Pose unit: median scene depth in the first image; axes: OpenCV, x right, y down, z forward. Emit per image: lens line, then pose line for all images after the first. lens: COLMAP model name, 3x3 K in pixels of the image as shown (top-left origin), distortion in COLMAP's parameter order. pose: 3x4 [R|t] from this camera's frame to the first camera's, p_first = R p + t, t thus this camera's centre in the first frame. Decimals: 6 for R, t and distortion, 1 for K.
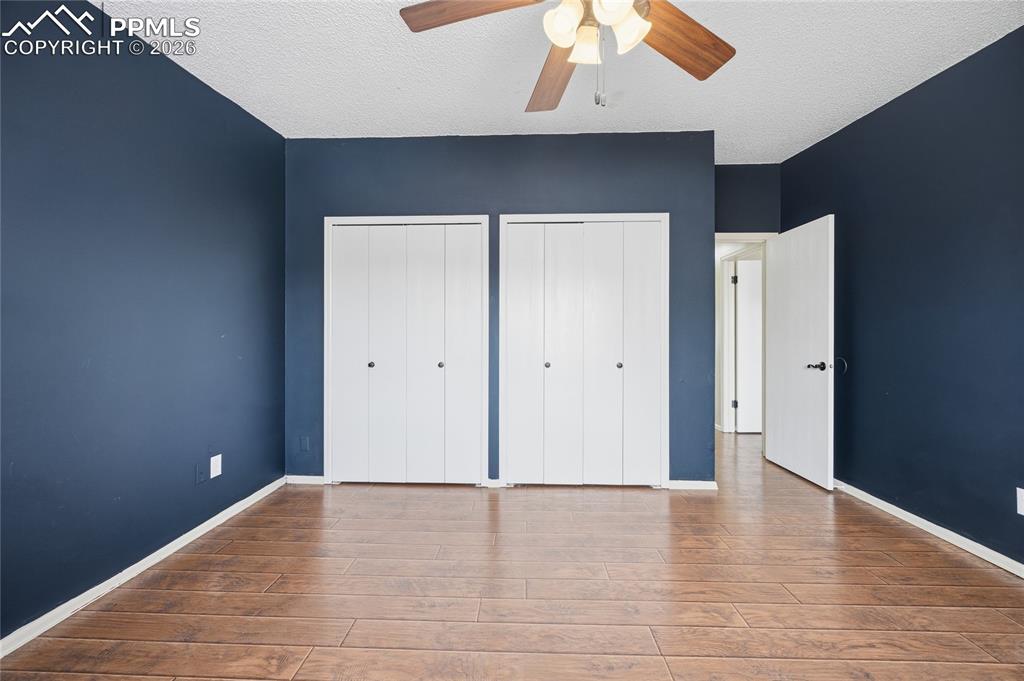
lens RADIAL K [[393.7, 0, 512.5], [0, 393.7, 338.0], [0, 0, 1]] dist [-0.003110, 0.000205]
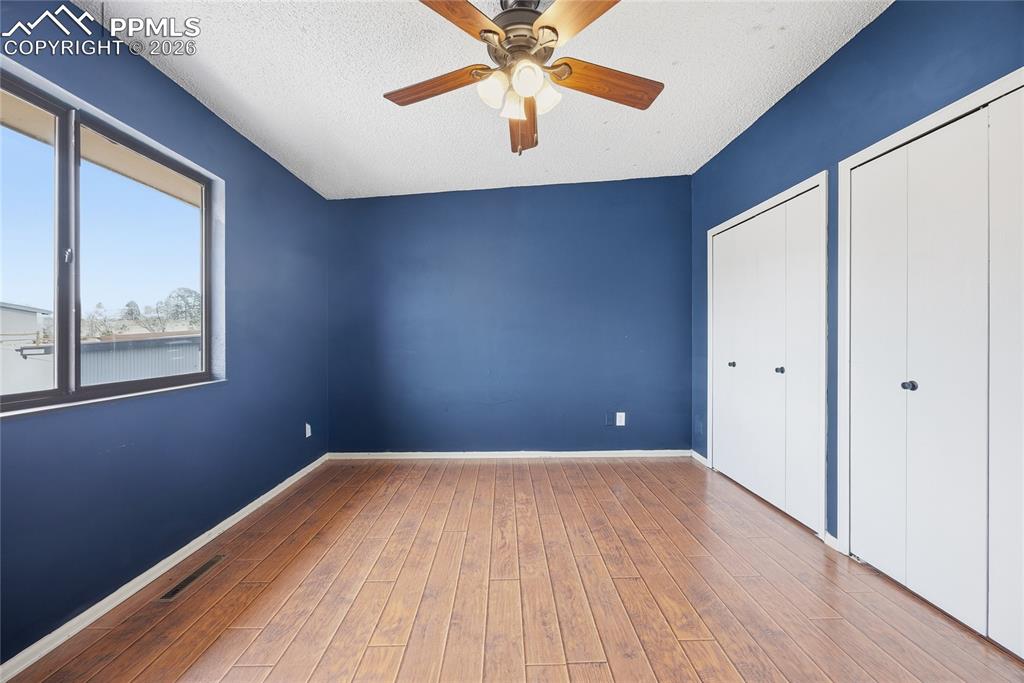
lens RADIAL K [[393.7, 0, 512.5], [0, 393.7, 339.0], [0, 0, 1]] dist [-0.003110, 0.000205]
pose [[0.056228, 0.007459, -0.998390, 0.635509], [0.004281, 0.999961, 0.007712, -0.007742], [0.998409, -0.004707, 0.056193, 0.380828]]
